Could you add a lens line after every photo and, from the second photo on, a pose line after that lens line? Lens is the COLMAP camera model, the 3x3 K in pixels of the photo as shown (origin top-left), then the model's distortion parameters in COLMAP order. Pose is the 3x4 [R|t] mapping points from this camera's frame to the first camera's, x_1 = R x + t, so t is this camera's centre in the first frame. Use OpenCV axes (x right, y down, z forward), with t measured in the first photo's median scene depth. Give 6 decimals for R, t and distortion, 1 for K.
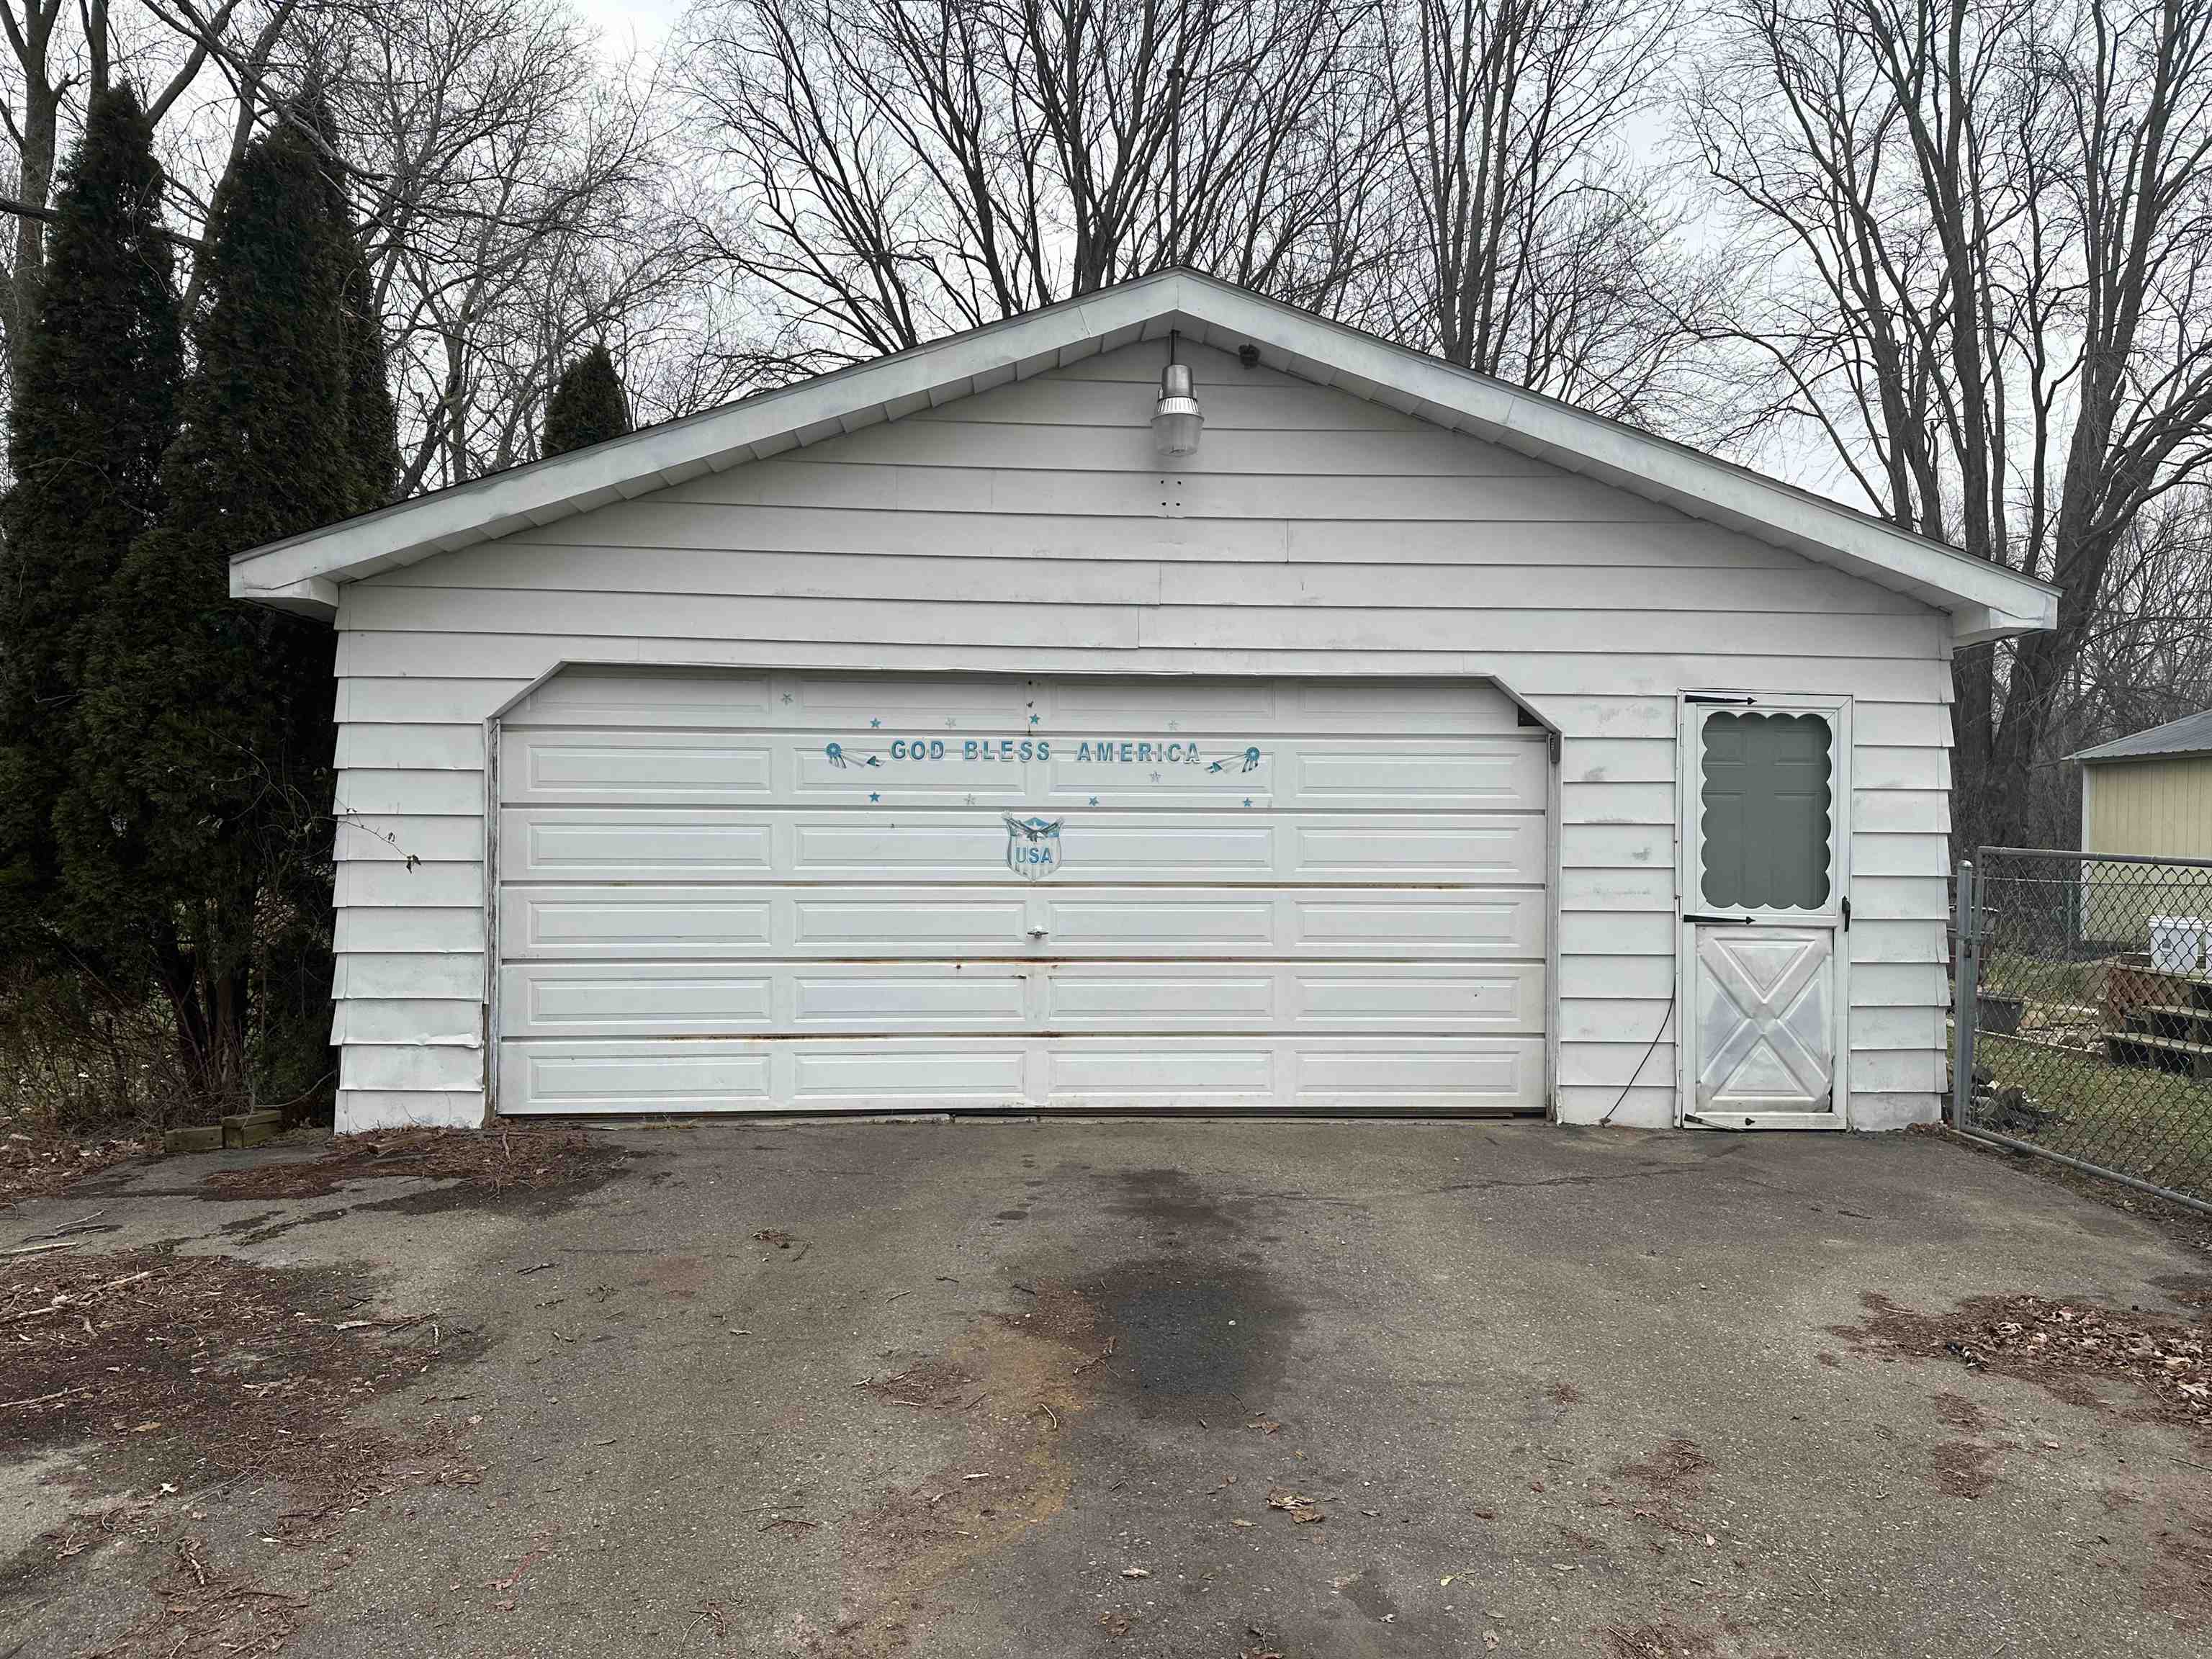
lens RADIAL K [[1345.1, 0, 1114.3], [0, 1345.1, 858.3], [0, 0, 1]] dist [-0.000870, -0.000362]
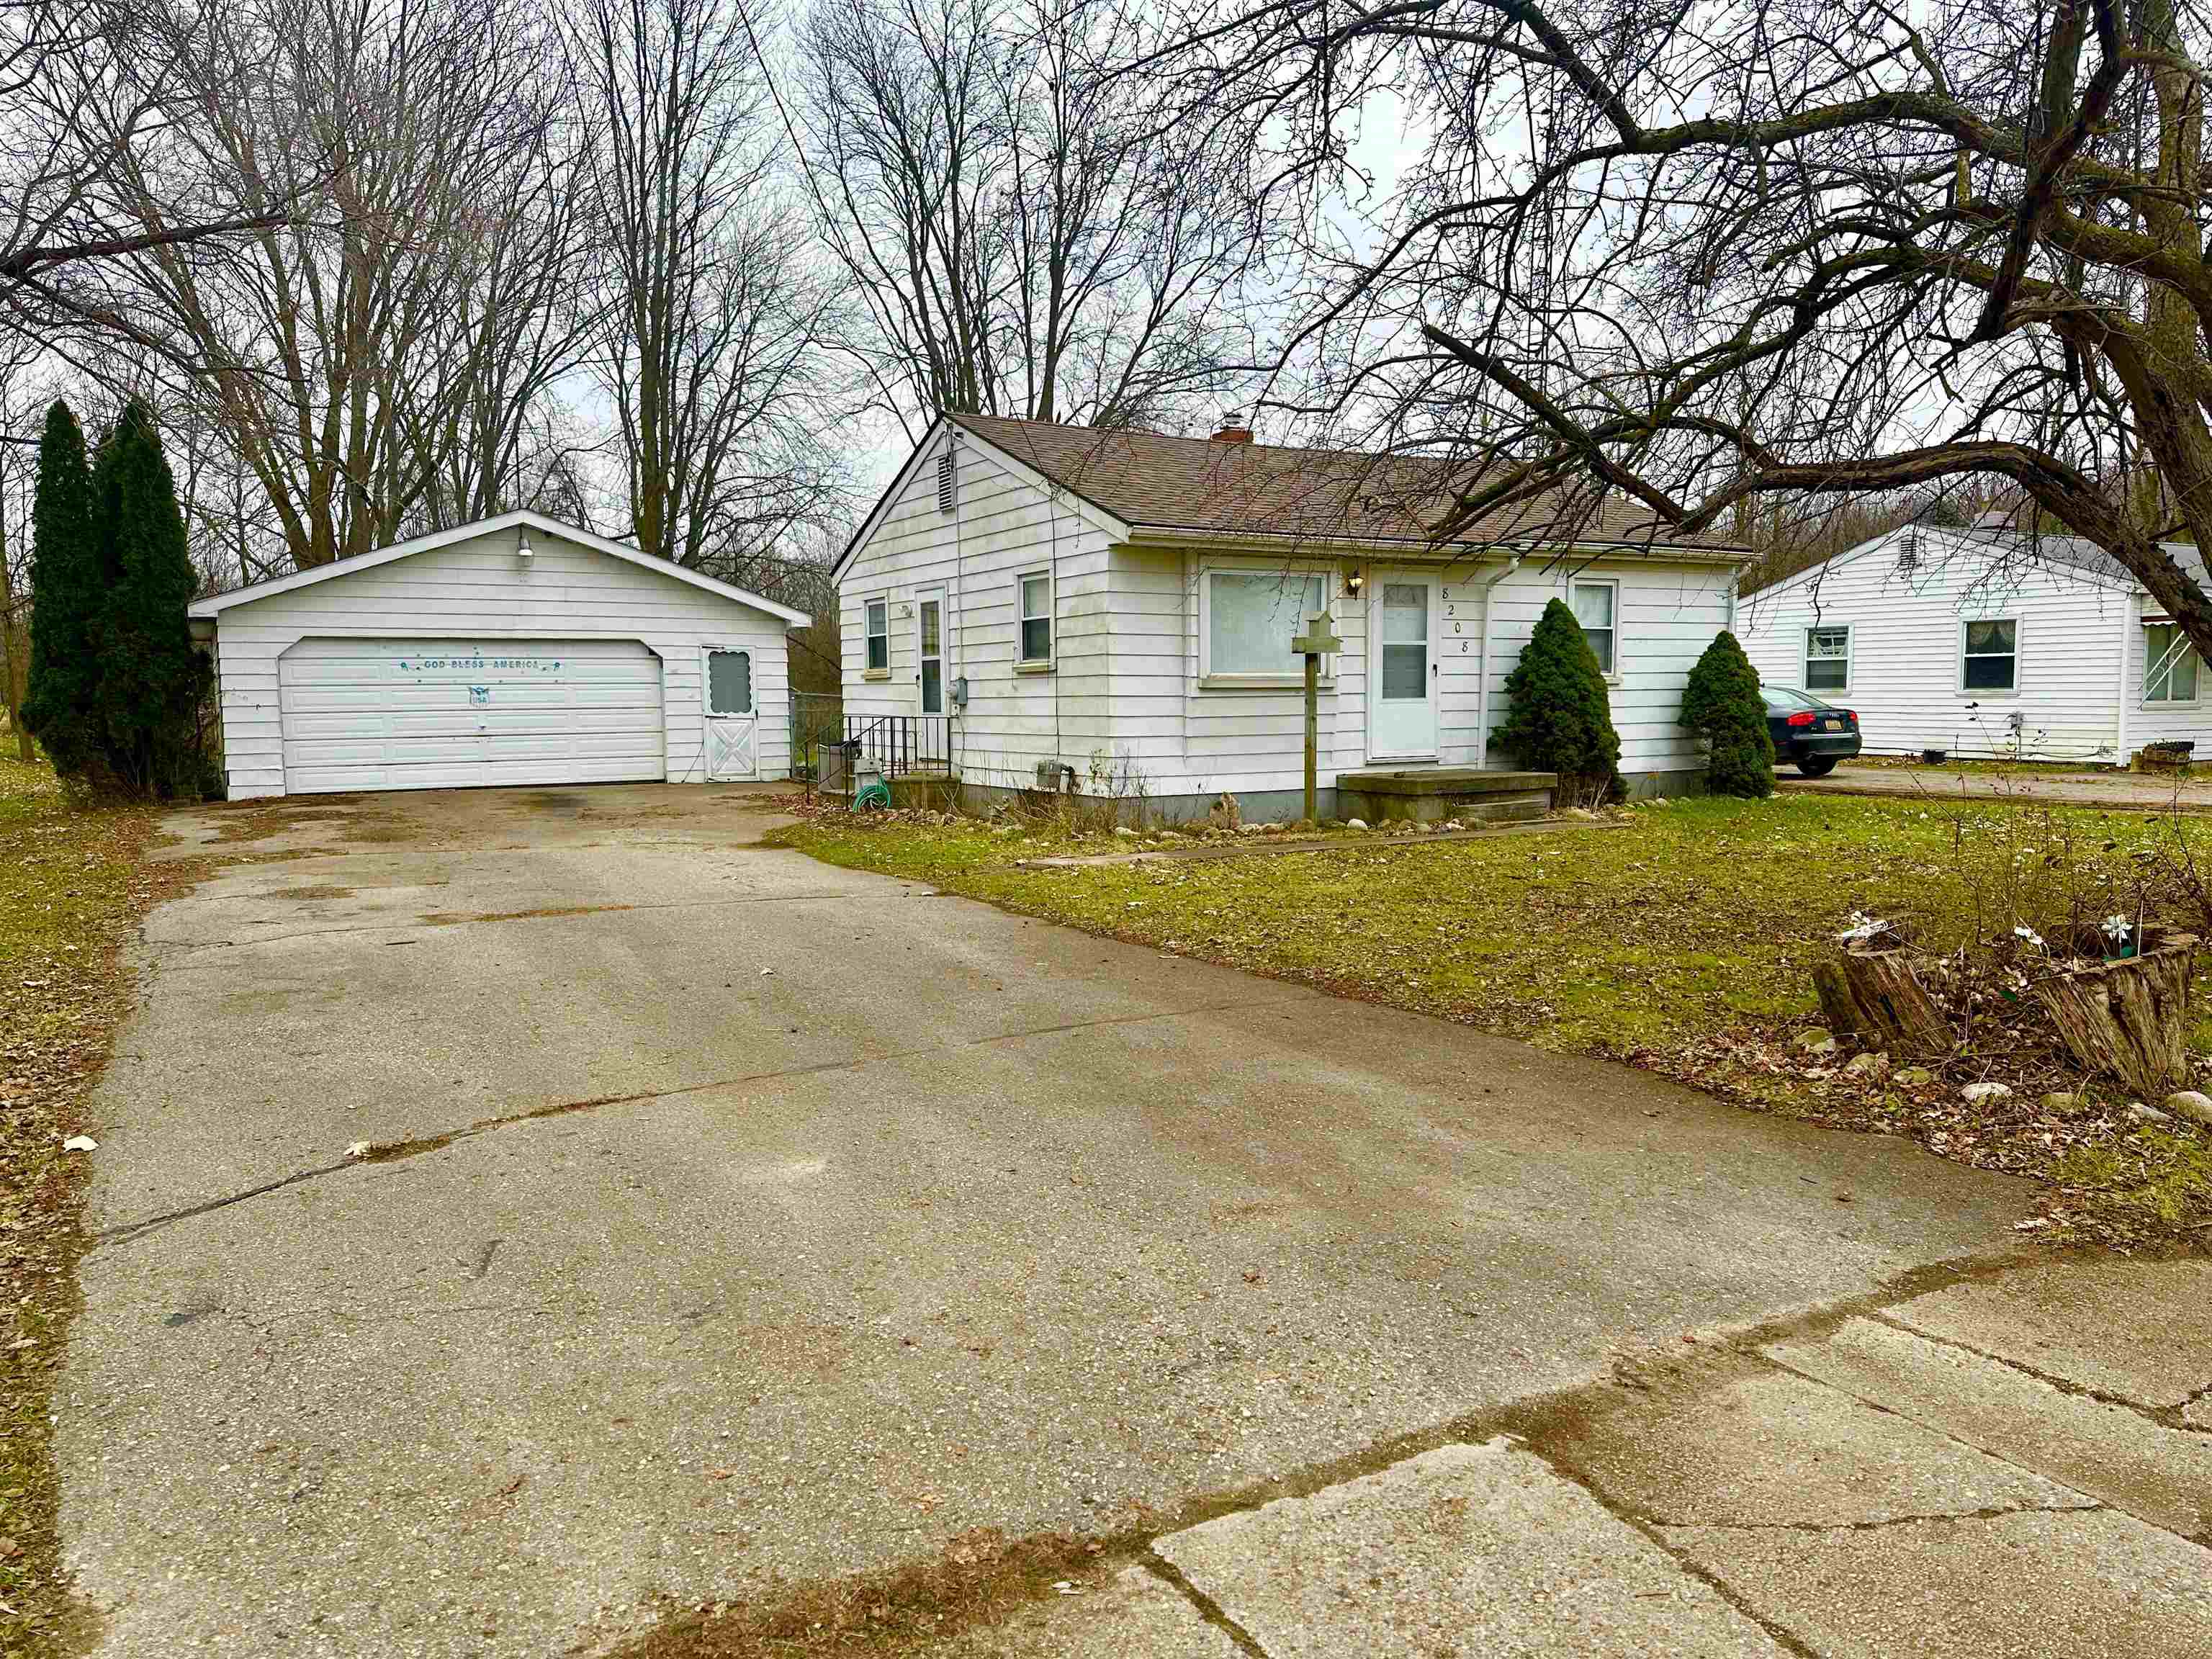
lens RADIAL K [[1345.1, 0, 1114.3], [0, 1345.1, 858.3], [0, 0, 1]] dist [-0.000870, -0.000362]
pose [[0.857675, -0.076113, 0.508527, -0.388806], [0.011877, 0.991652, 0.128392, -0.019889], [-0.514054, -0.104079, 0.851420, -2.233287]]
